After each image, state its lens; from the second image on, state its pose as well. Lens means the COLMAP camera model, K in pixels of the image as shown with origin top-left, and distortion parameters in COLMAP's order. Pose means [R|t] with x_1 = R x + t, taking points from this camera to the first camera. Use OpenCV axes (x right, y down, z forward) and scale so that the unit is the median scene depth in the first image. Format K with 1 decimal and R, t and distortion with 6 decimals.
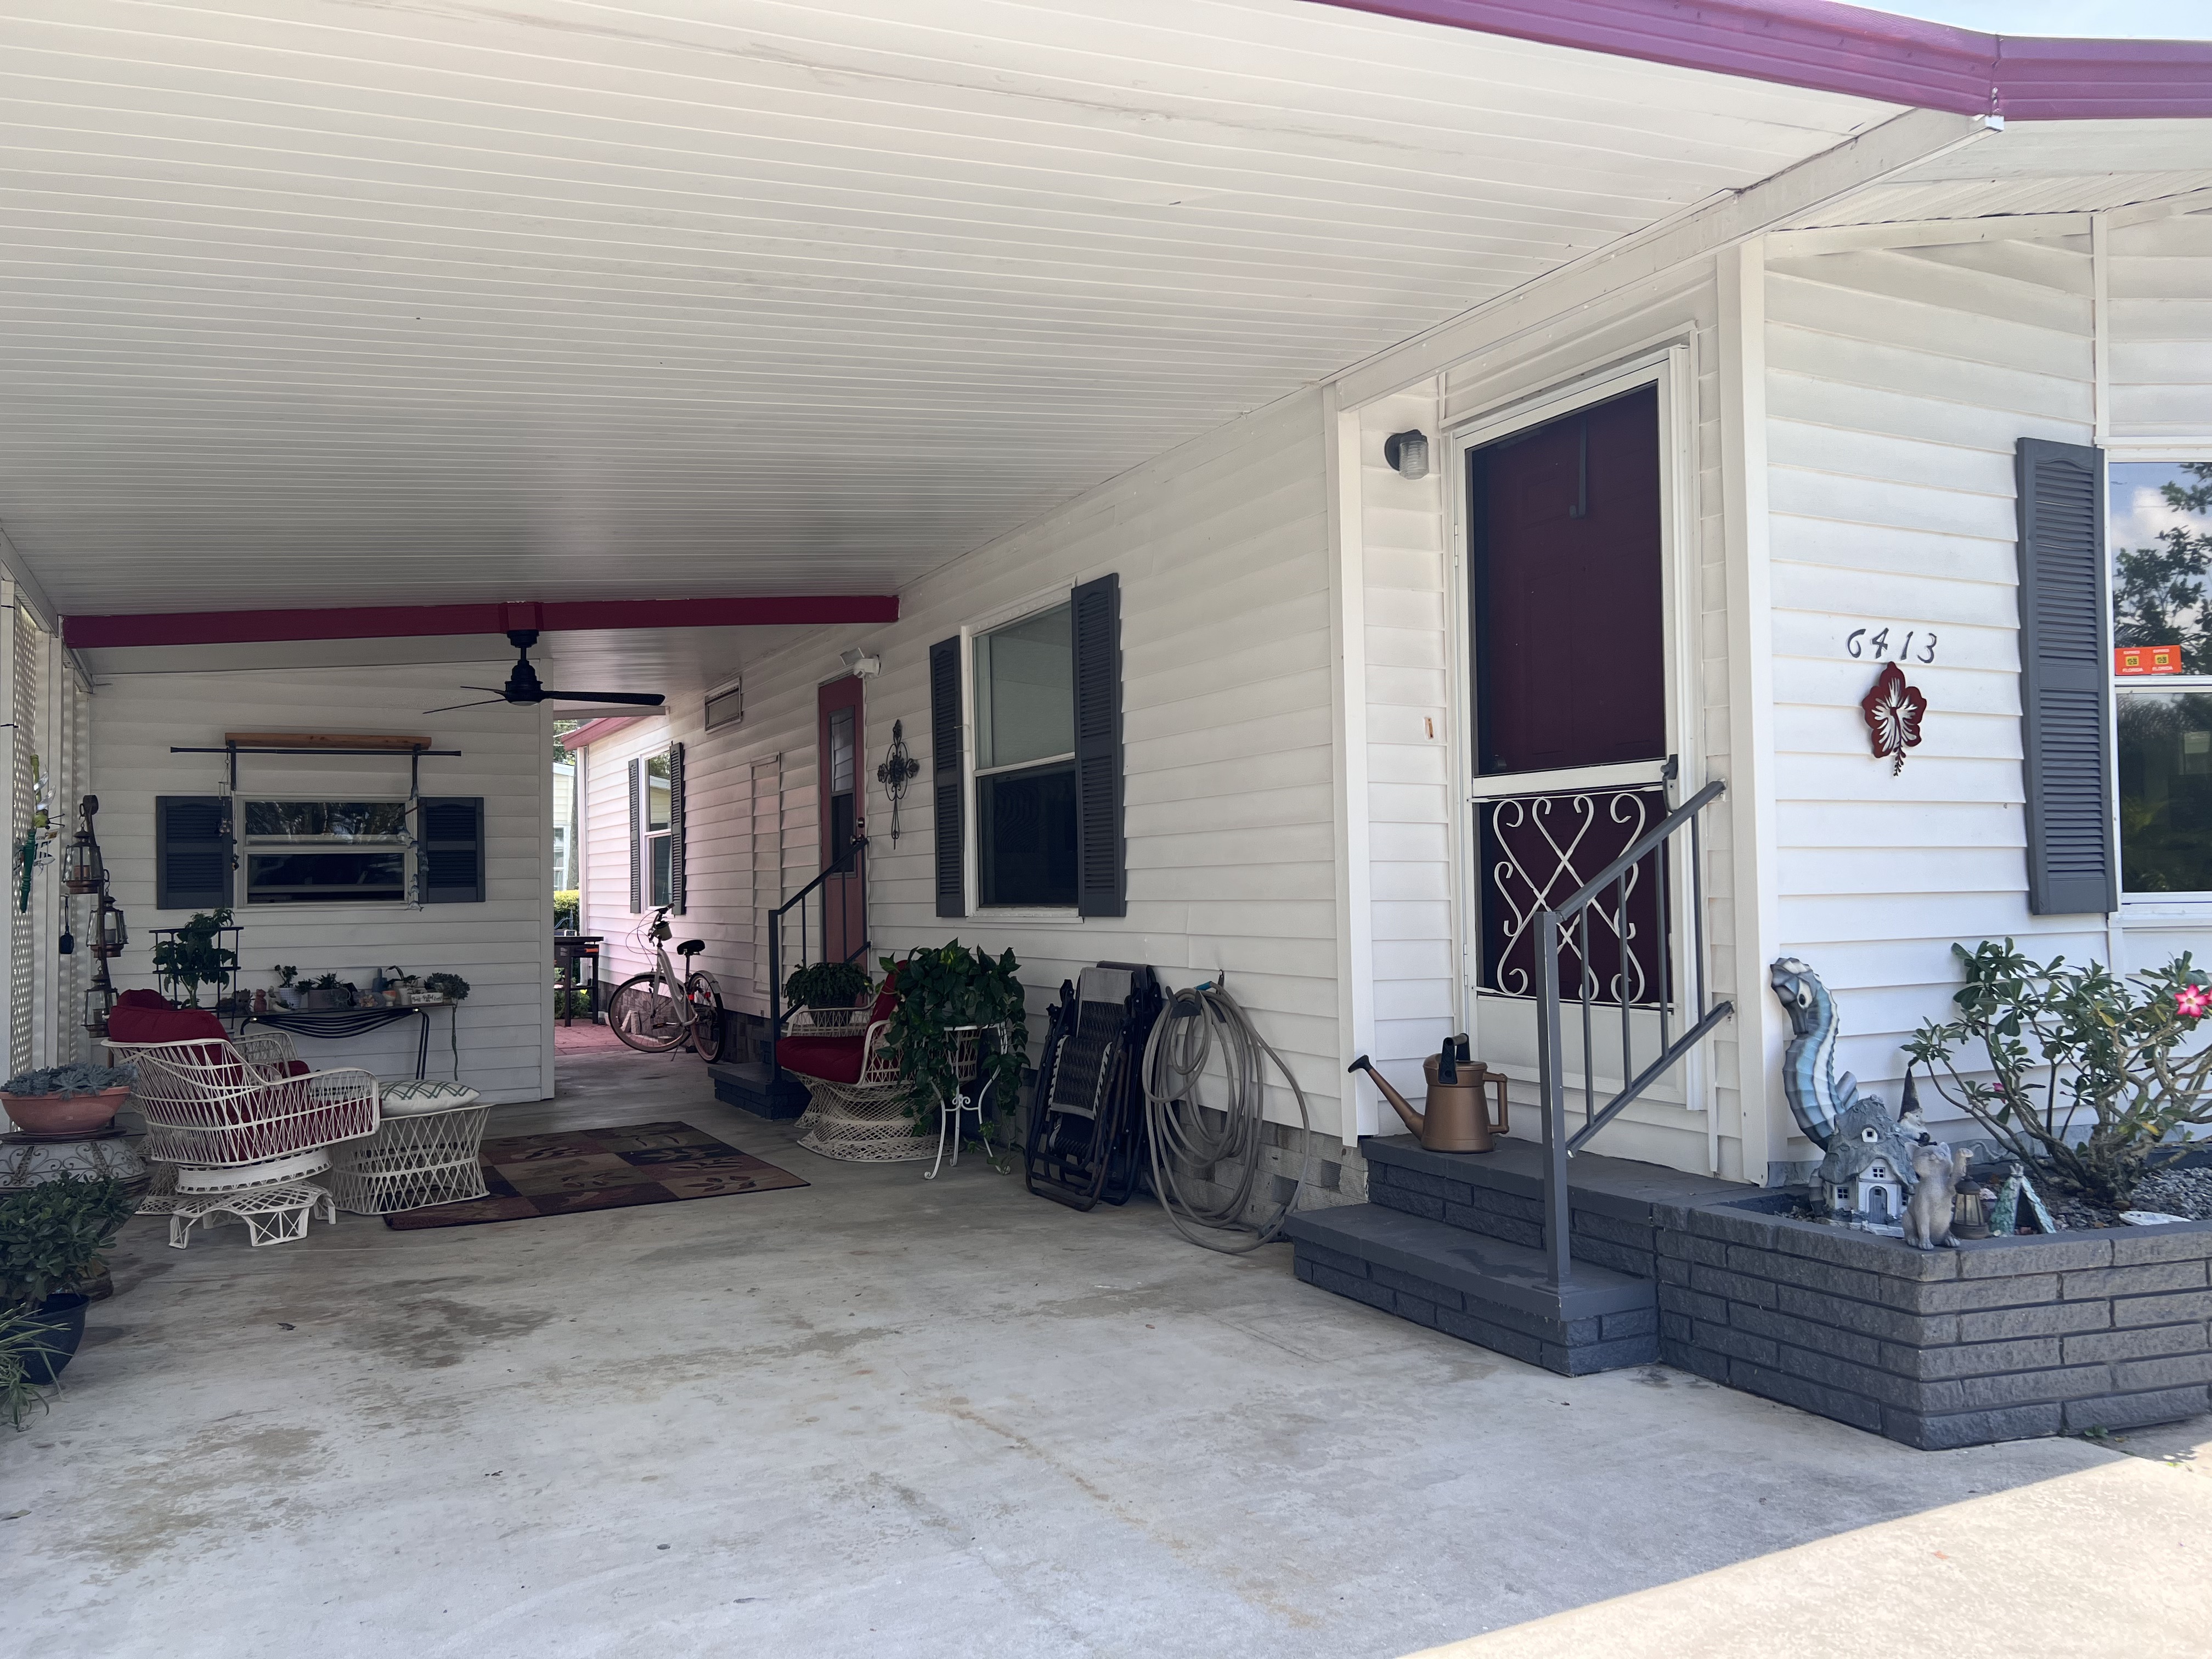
lens RADIAL K [[1668.1, 0, 1098.4], [0, 1668.1, 845.5], [0, 0, 1]] dist [0.044672, -0.051645]
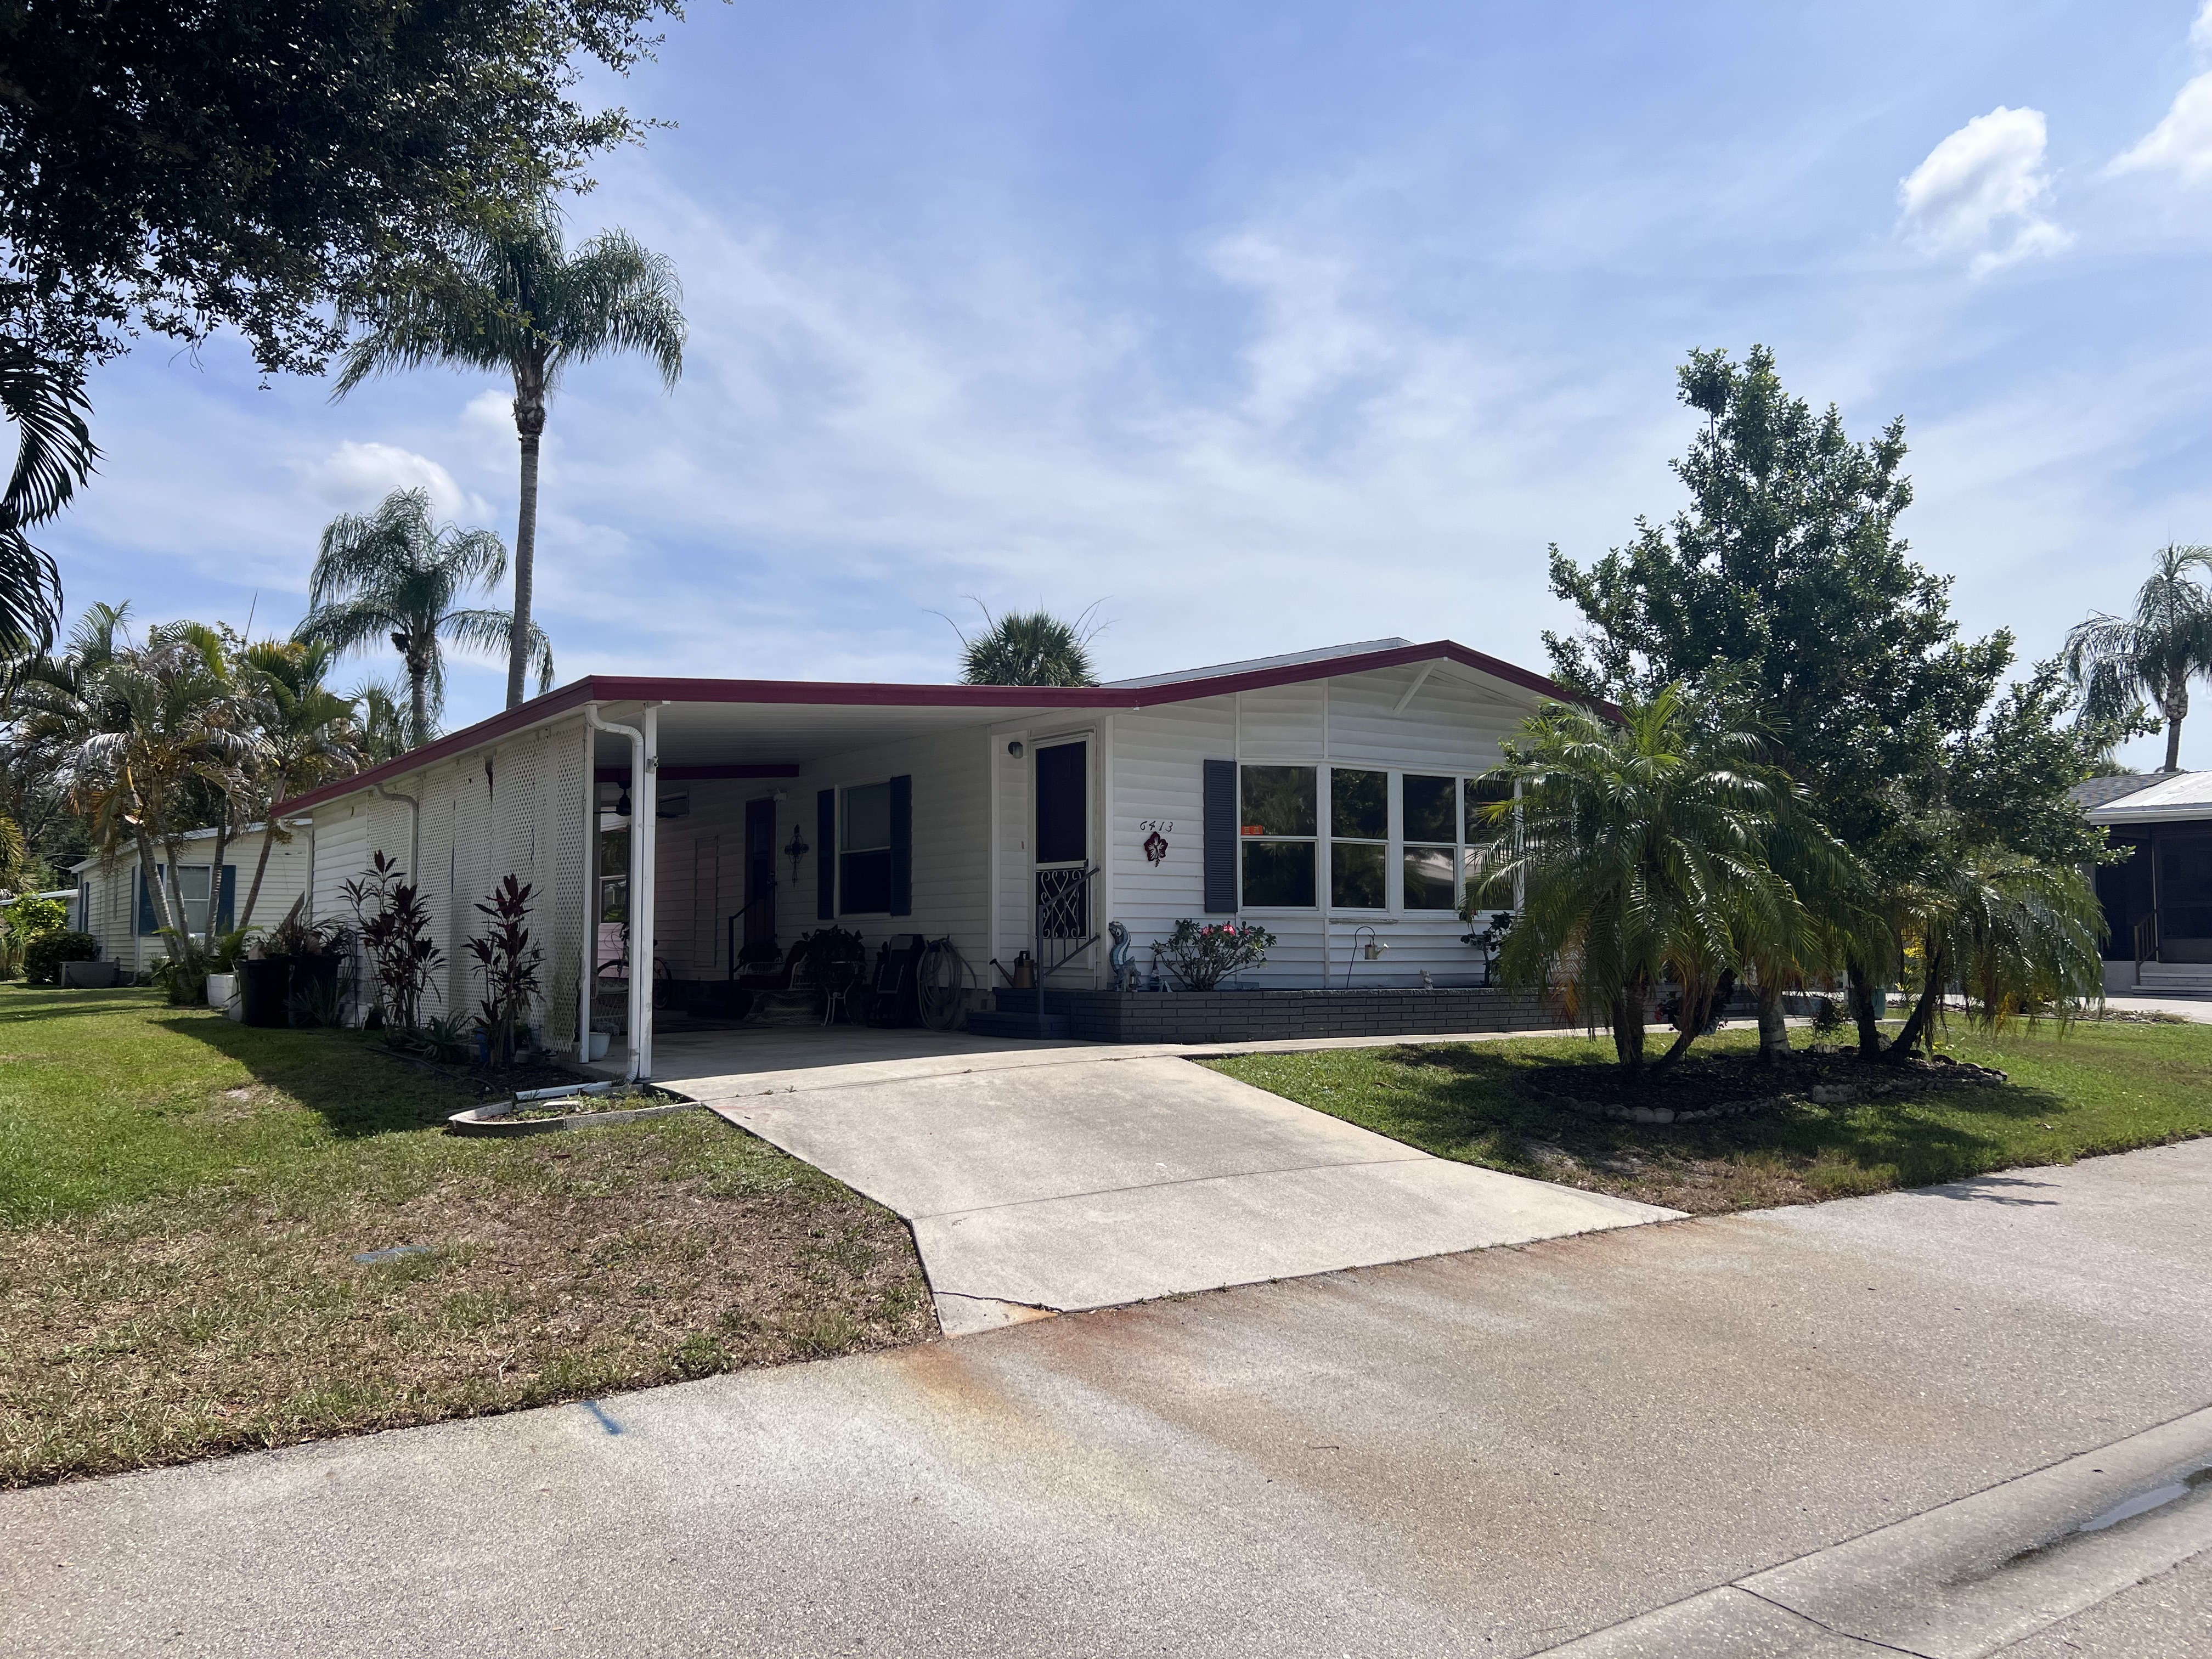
lens RADIAL K [[1668.1, 0, 1116.7], [0, 1668.1, 832.3], [0, 0, 1]] dist [0.044672, -0.051645]
pose [[0.988405, 0.024484, 0.149855, -0.061821], [-0.018365, 0.998945, -0.042080, 0.021598], [-0.150727, 0.038840, 0.987812, -1.656279]]
